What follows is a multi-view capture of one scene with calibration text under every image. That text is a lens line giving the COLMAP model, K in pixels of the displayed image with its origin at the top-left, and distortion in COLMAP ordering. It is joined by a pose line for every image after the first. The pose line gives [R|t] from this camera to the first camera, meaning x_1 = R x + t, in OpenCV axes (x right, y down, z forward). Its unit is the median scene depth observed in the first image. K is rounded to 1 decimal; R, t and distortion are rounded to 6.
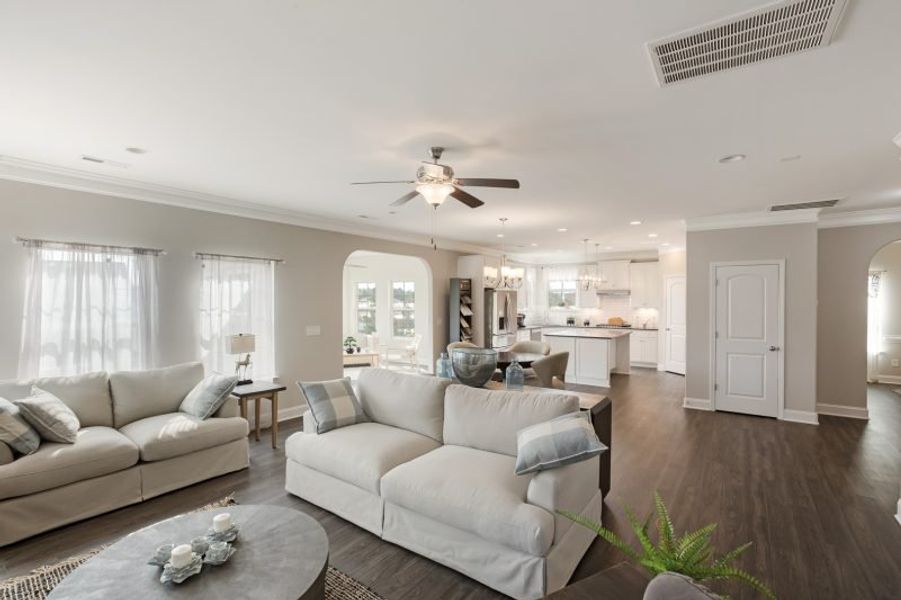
lens RADIAL K [[411.8, 0, 445.4], [0, 411.8, 299.1], [0, 0, 1]] dist [-0.023333, 0.000190]
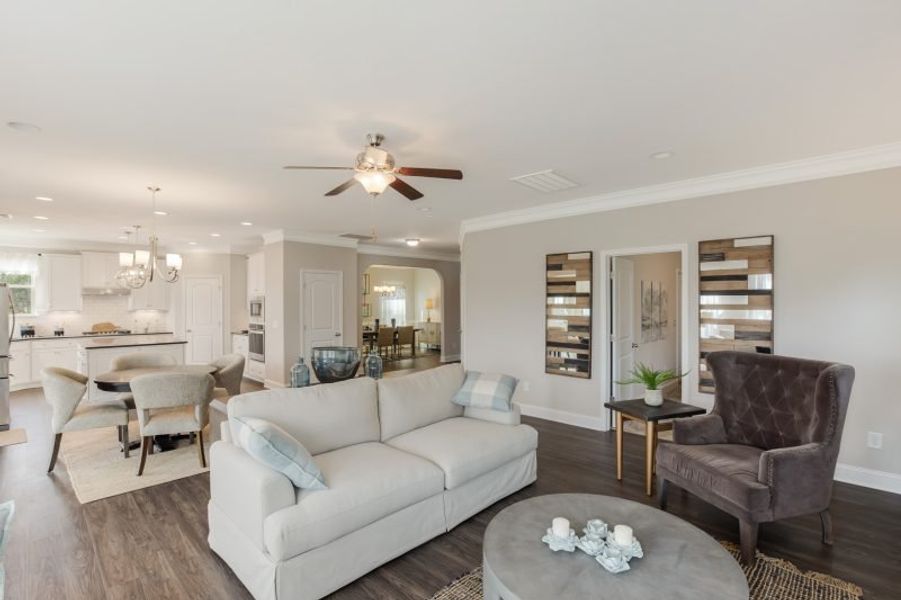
lens RADIAL K [[425.0, 0, 450.5], [0, 425.0, 300.0], [0, 0, 1]] dist [-0.028988, 0.000356]
pose [[0.140705, 0.002020, 0.990050, -0.558170], [0.002470, 0.999994, -0.002391, 0.007563], [-0.990049, 0.002782, 0.140699, 0.396749]]
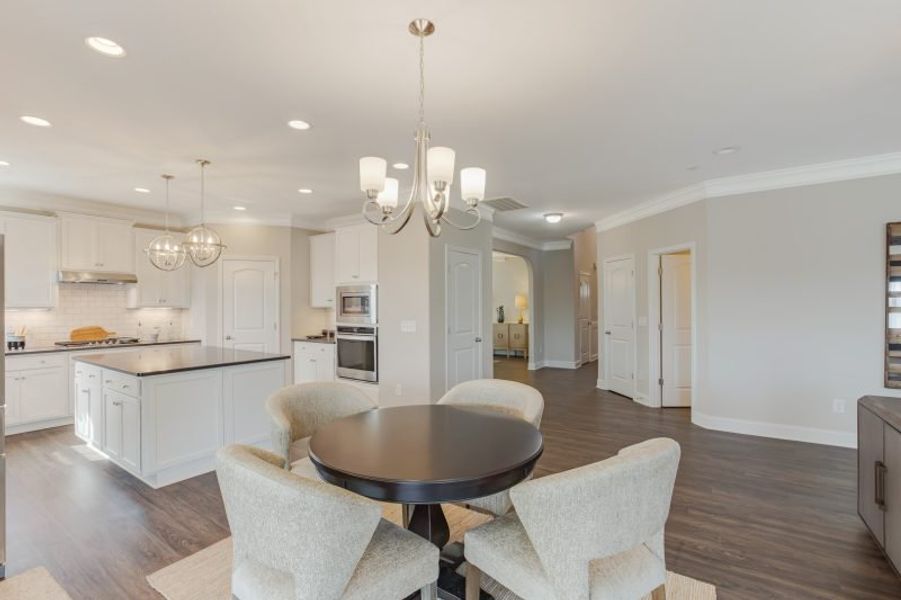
lens RADIAL K [[411.8, 0, 445.4], [0, 411.8, 299.1], [0, 0, 1]] dist [-0.023333, 0.000190]
pose [[-0.032369, 0.012934, 0.999392, -0.193185], [0.003430, 0.999912, -0.012829, 0.033840], [-0.999470, 0.003013, -0.032410, 1.074026]]
